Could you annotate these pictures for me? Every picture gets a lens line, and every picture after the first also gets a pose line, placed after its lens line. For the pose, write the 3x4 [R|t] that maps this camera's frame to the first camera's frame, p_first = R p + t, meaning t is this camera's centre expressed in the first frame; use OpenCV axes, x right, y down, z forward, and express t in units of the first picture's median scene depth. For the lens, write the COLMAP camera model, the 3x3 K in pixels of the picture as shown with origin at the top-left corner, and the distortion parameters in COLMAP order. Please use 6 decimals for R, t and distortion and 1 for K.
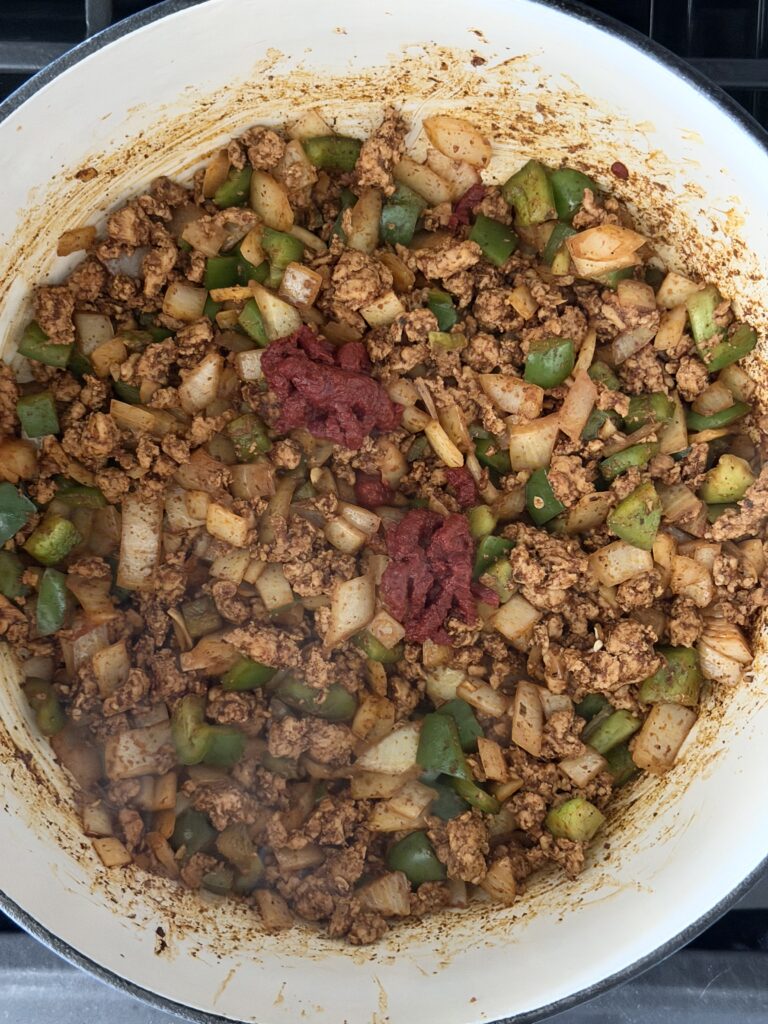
lens RADIAL K [[1423.2, 0, 381.6], [0, 1423.2, 510.1], [0, 0, 1]] dist [-0.000180, 0.000000]
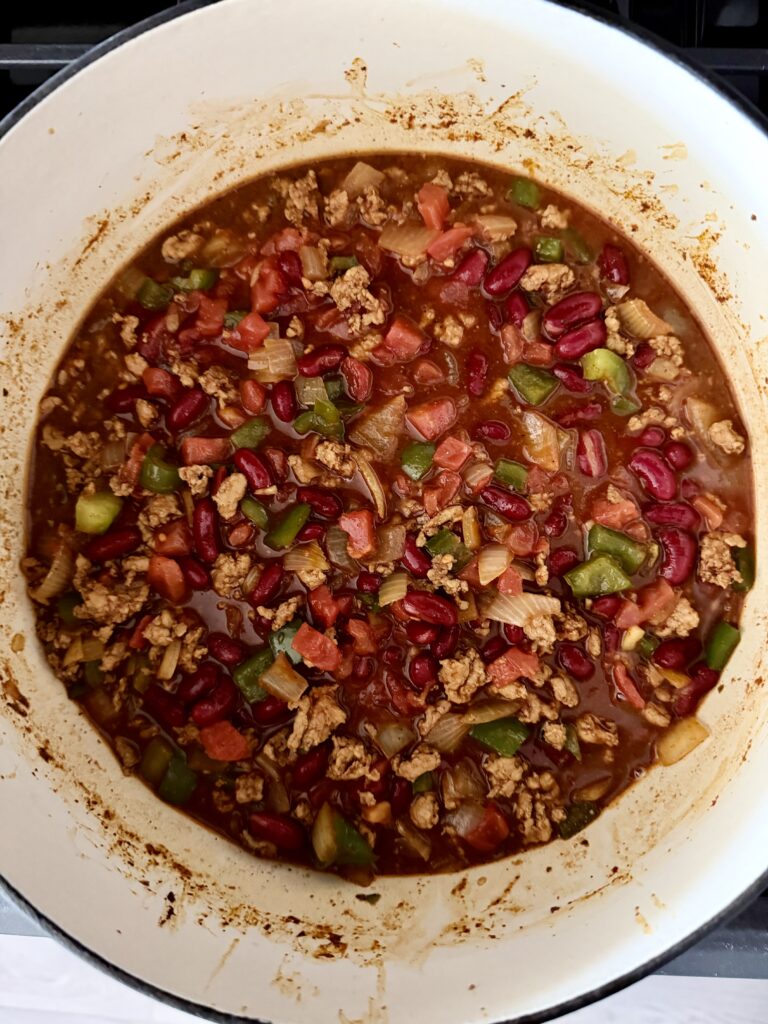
lens RADIAL K [[726.7, 0, 386.2], [0, 726.7, 510.9], [0, 0, 1]] dist [-0.007285, -0.003199]
pose [[0.999489, 0.008692, -0.030776, 0.017099], [-0.011251, 0.996404, -0.083978, 0.057538], [0.029935, 0.084282, 0.995992, 0.458899]]
